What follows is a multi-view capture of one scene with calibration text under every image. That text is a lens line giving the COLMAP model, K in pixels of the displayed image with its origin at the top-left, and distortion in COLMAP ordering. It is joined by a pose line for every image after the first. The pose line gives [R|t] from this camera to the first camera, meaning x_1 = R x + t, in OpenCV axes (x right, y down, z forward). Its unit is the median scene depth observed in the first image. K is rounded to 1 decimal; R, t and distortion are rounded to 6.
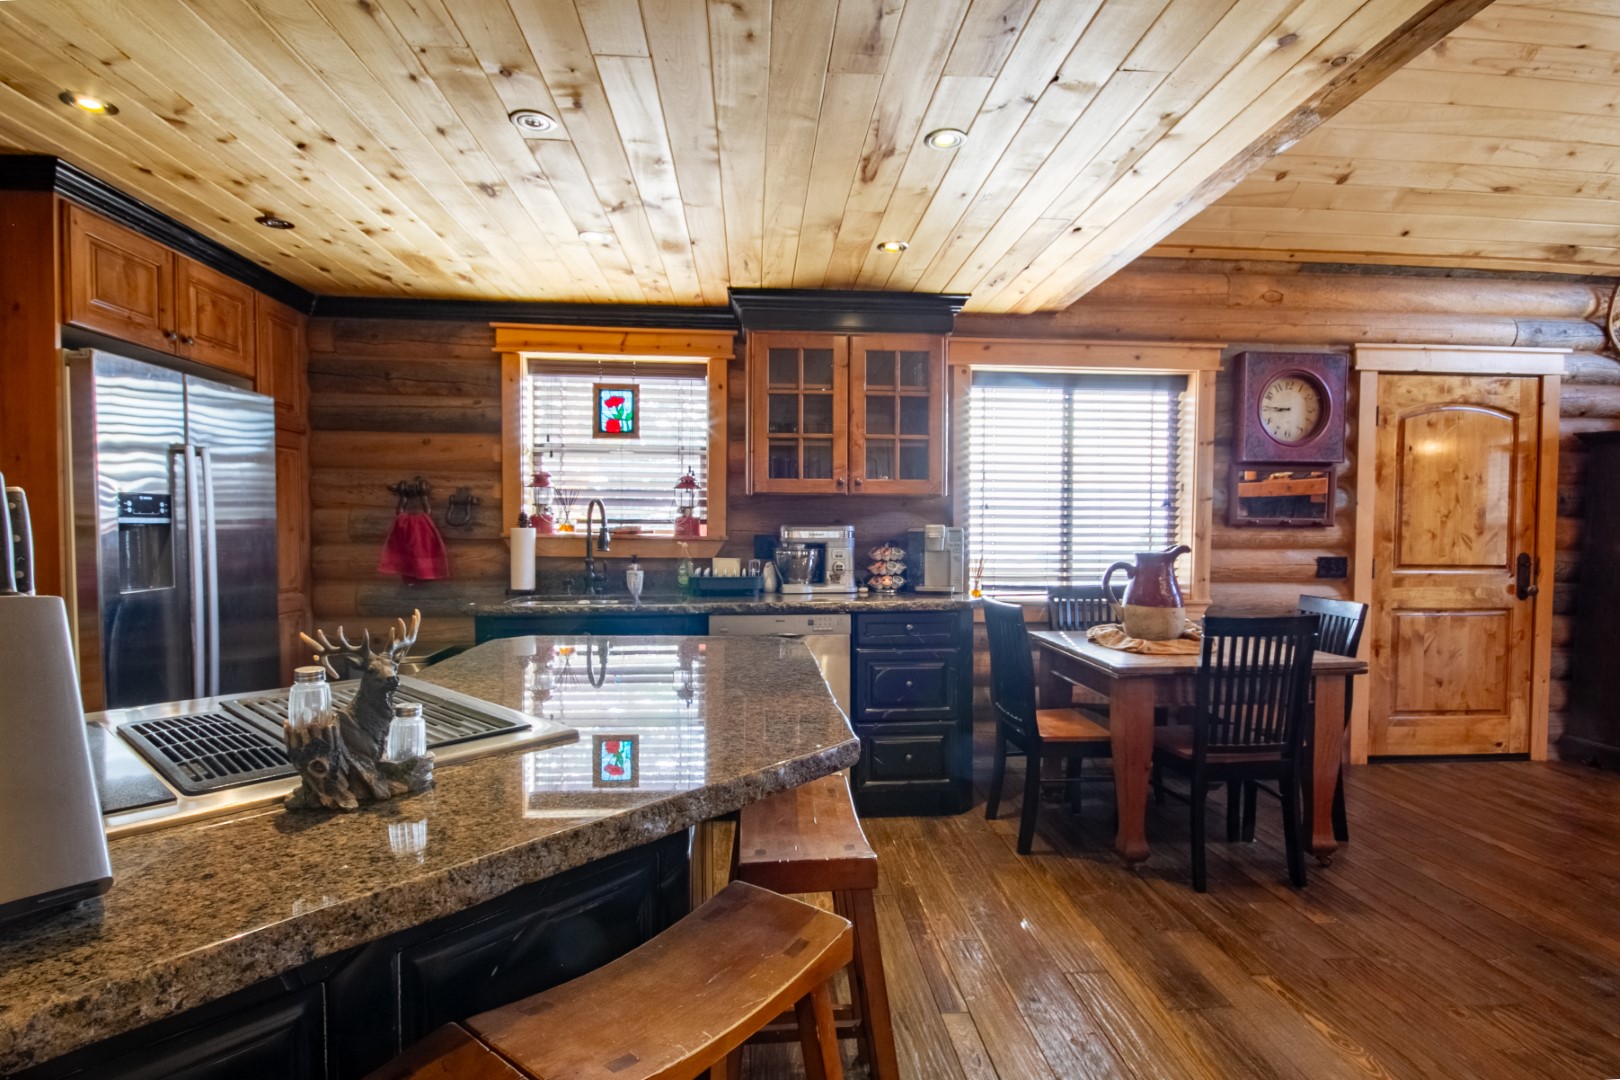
lens RADIAL K [[761.9, 0, 805.5], [0, 761.9, 556.9], [0, 0, 1]] dist [-0.018135, 0.000276]
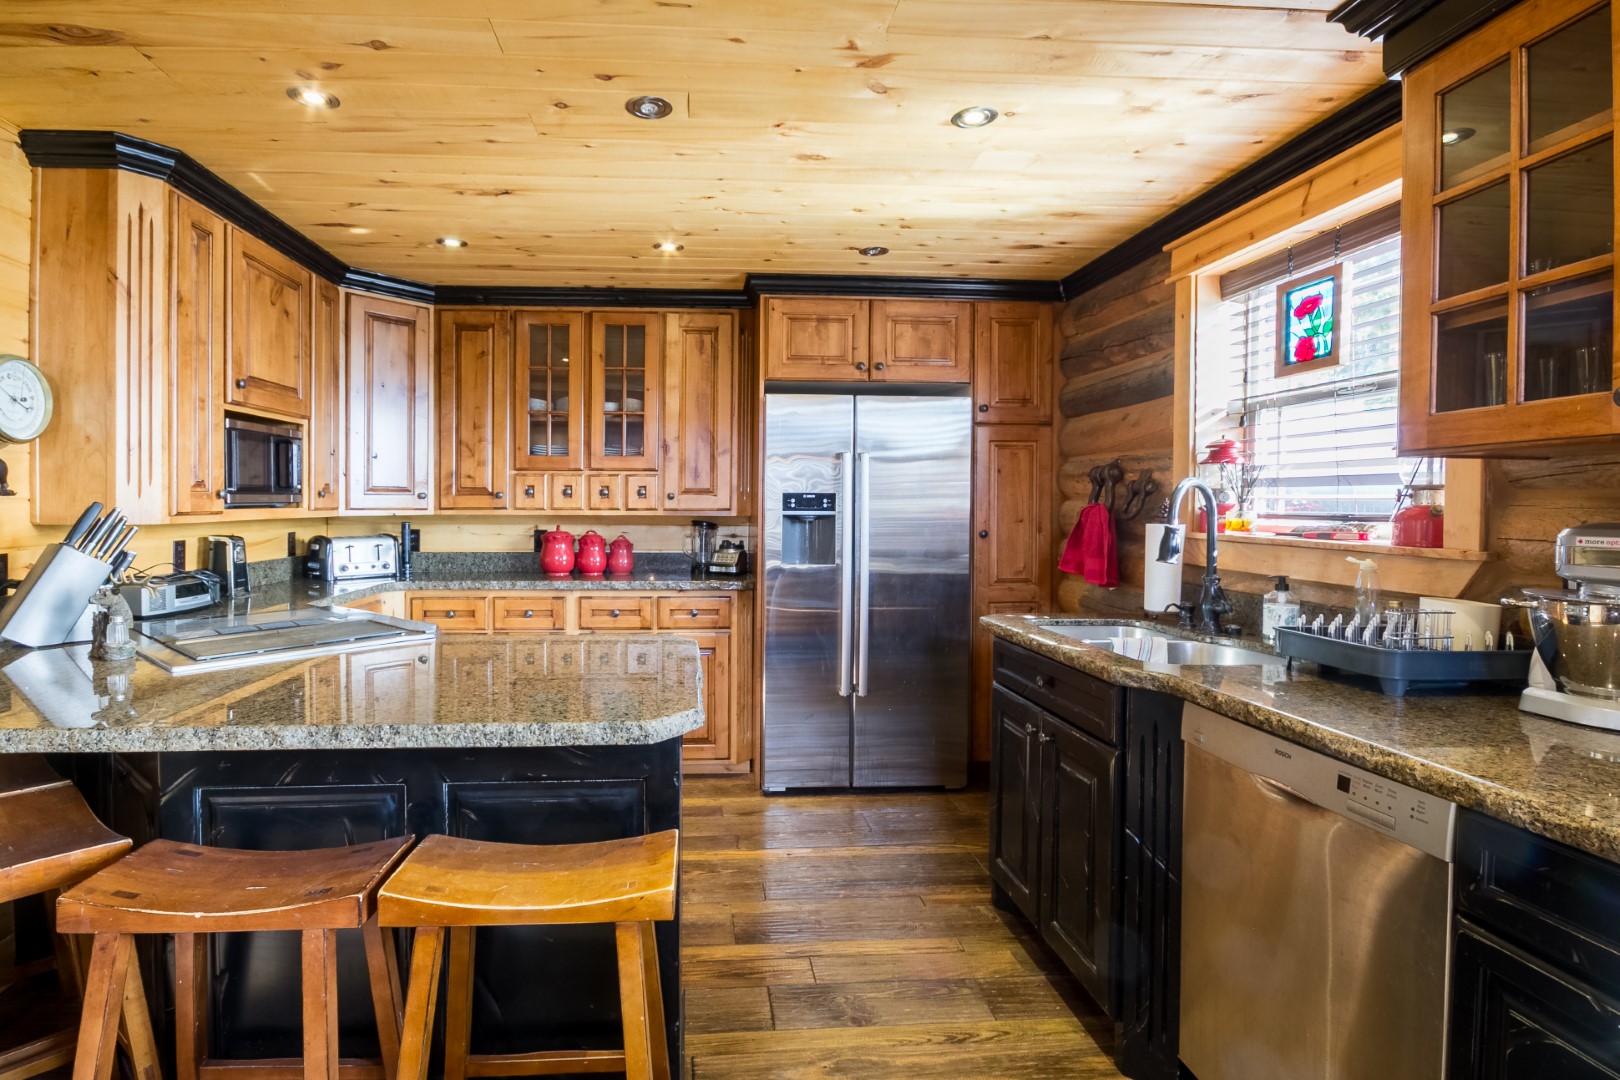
lens RADIAL K [[807.6, 0, 798.8], [0, 807.6, 524.4], [0, 0, 1]] dist [-0.004128, -0.002182]
pose [[0.003752, 0.018243, -0.999827, 0.374919], [-0.046439, 0.998758, 0.018049, -0.035347], [0.998914, 0.046363, 0.004595, 0.651259]]
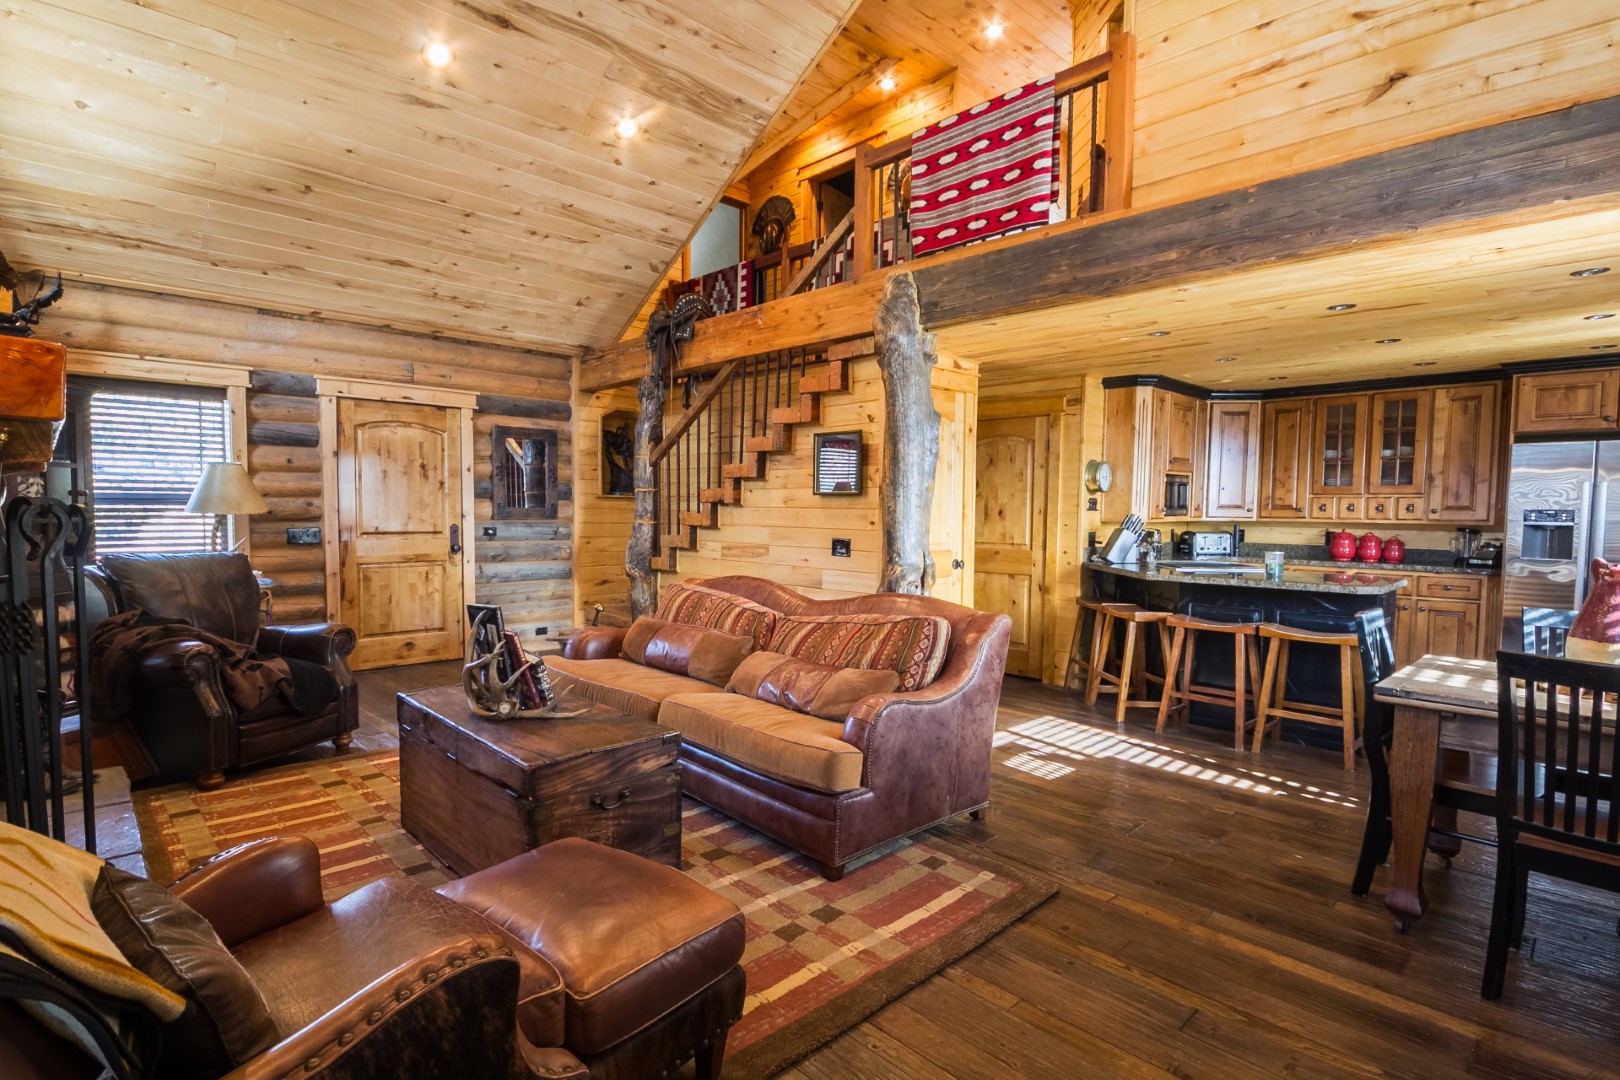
lens RADIAL K [[899.6, 0, 652.6], [0, 899.6, 534.3], [0, 0, 1]] dist [0.033641, -0.017466]
pose [[-0.818976, 0.005010, -0.573806, 1.591472], [-0.038779, 0.997193, 0.064054, -0.054822], [0.572516, 0.074710, -0.816483, 1.071470]]
